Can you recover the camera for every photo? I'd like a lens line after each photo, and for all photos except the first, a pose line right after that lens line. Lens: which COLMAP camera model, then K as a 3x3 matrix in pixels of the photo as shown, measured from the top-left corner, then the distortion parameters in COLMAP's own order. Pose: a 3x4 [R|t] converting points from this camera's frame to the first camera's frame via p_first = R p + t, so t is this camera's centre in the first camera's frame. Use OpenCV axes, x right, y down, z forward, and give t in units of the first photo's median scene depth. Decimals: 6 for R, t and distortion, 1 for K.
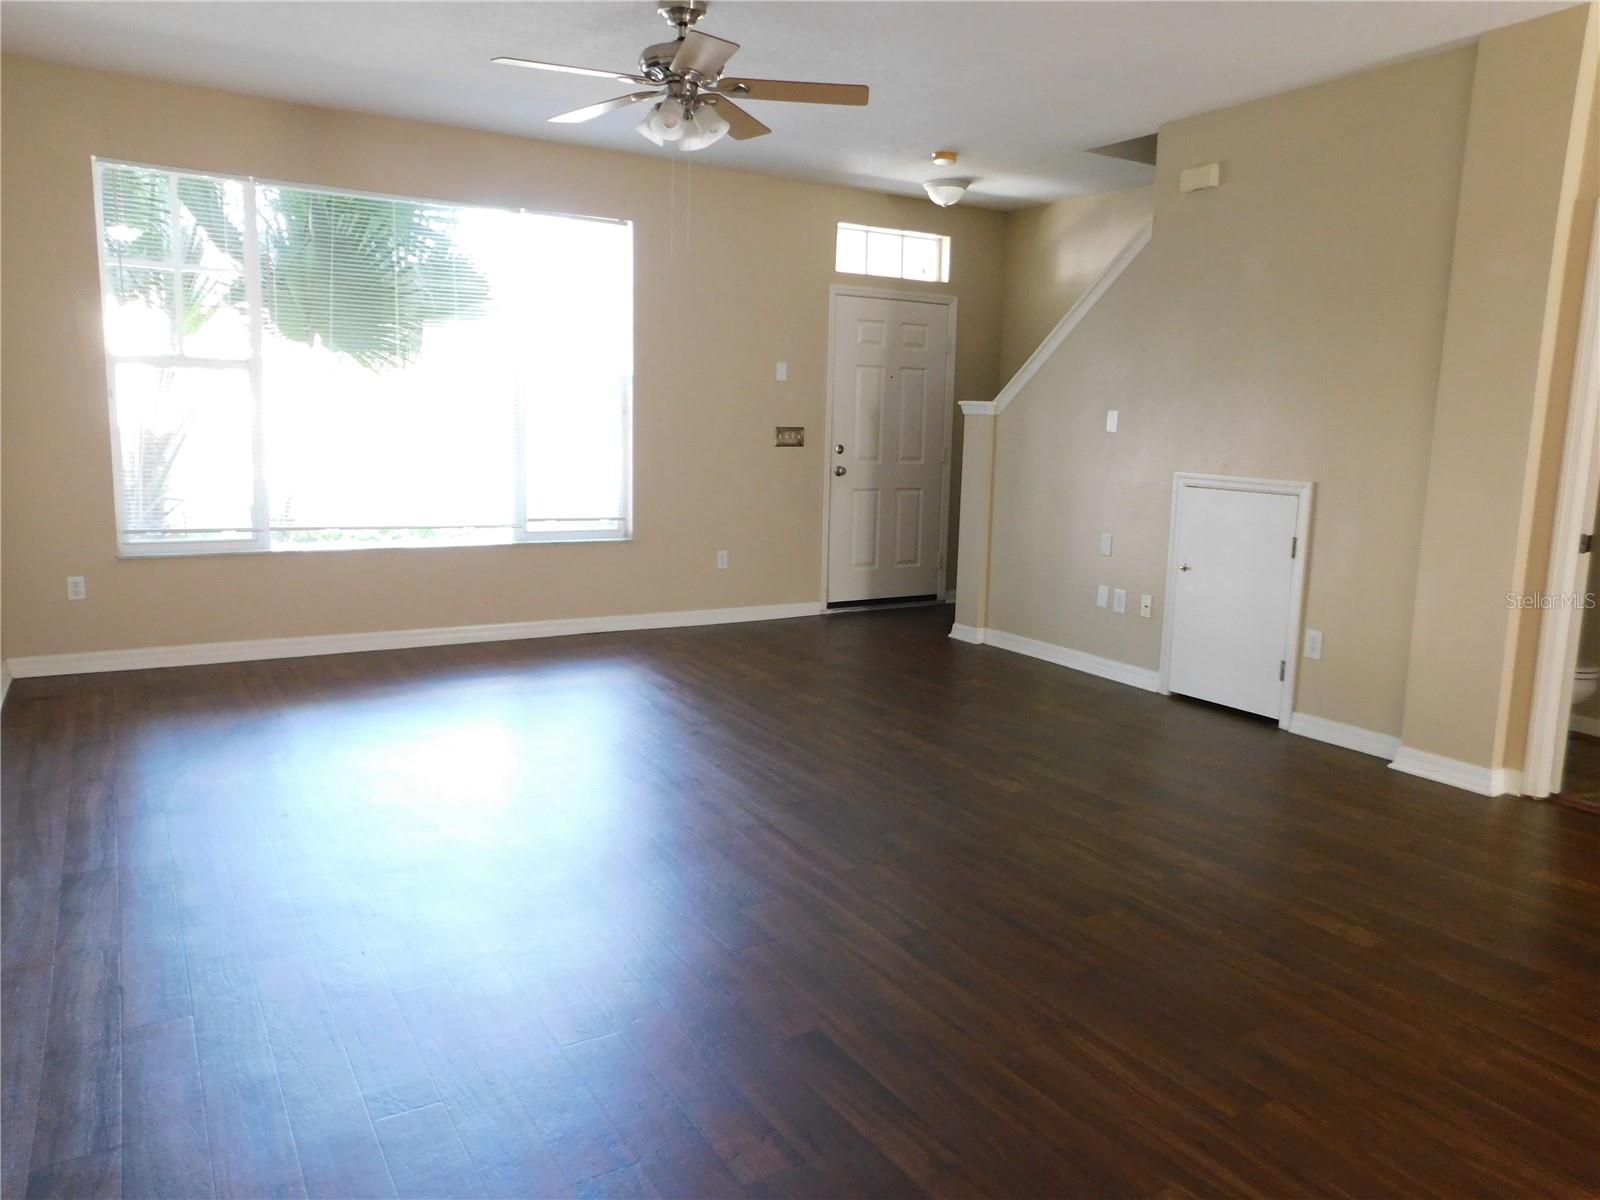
lens RADIAL K [[1145.3, 0, 807.4], [0, 1145.3, 586.7], [0, 0, 1]] dist [-0.044156, 0.061319]
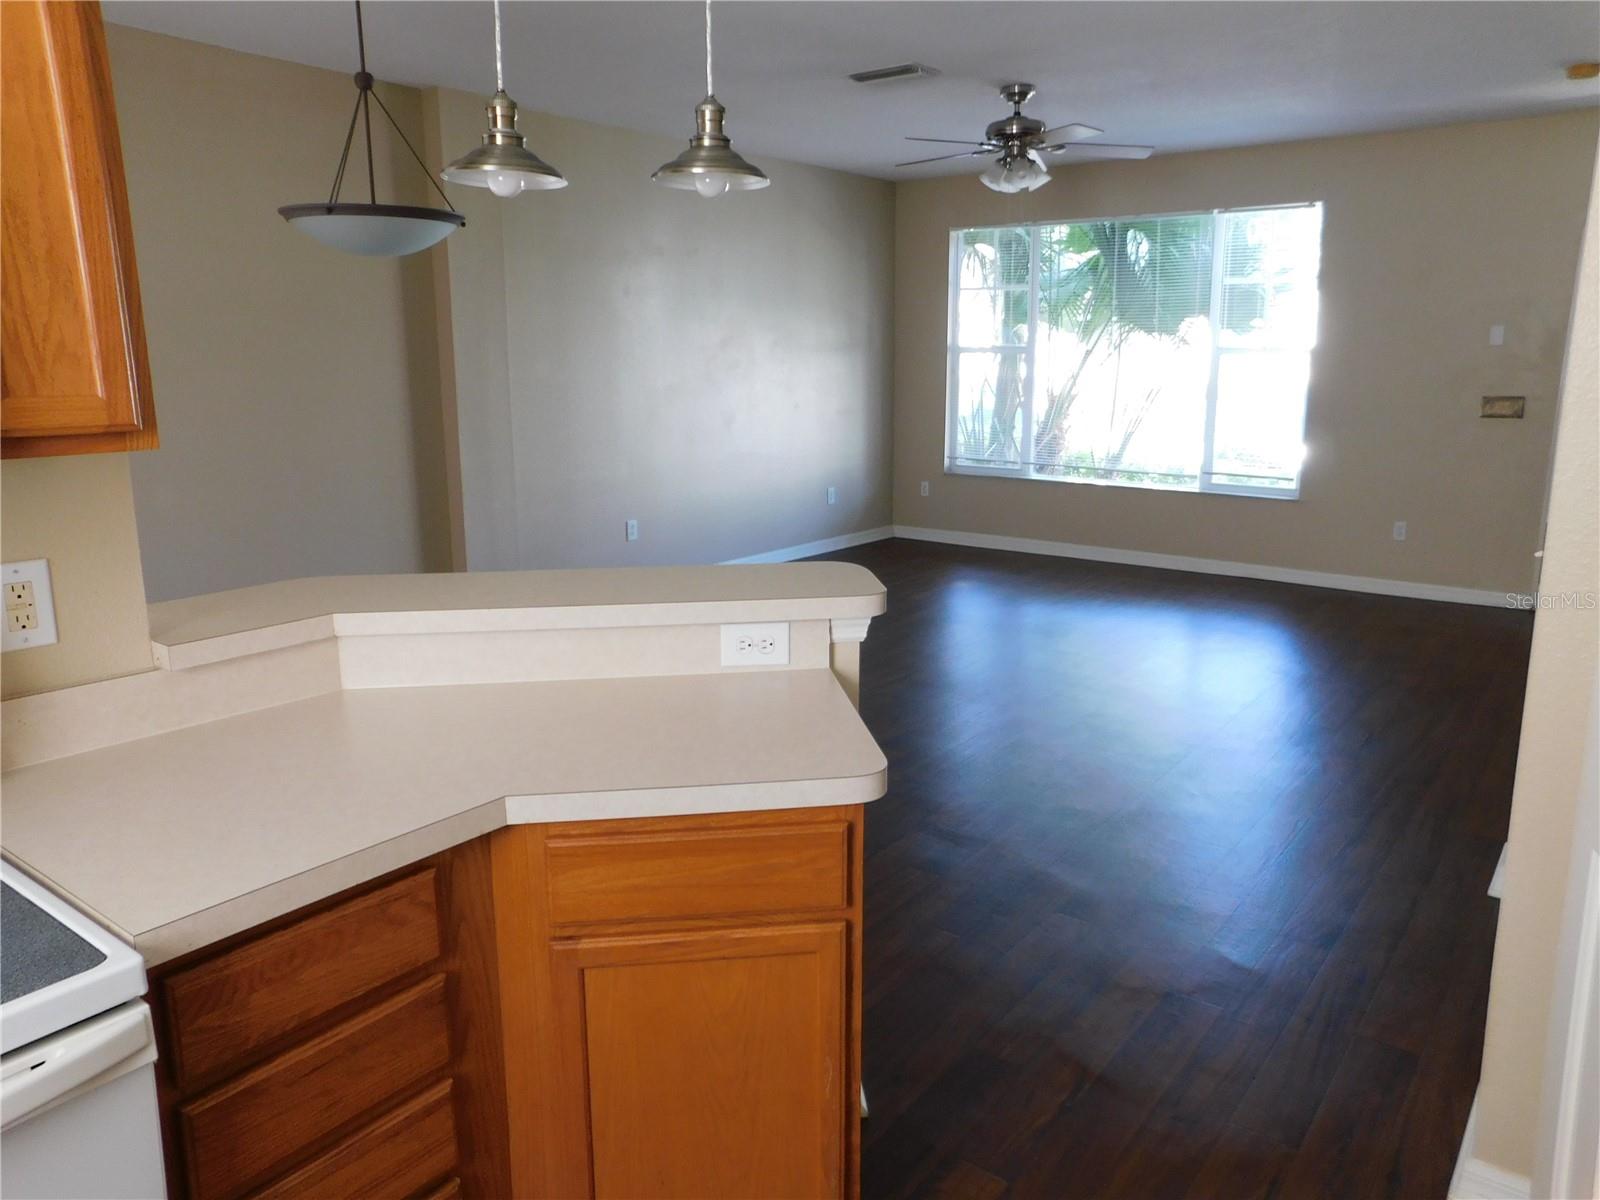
lens RADIAL K [[1145.3, 0, 807.4], [0, 1145.3, 586.7], [0, 0, 1]] dist [-0.044156, 0.061319]
pose [[0.372017, 0.162370, -0.913914, 0.683931], [-0.127563, 0.984183, 0.122929, -0.033877], [0.919419, 0.070850, 0.386846, 0.165715]]
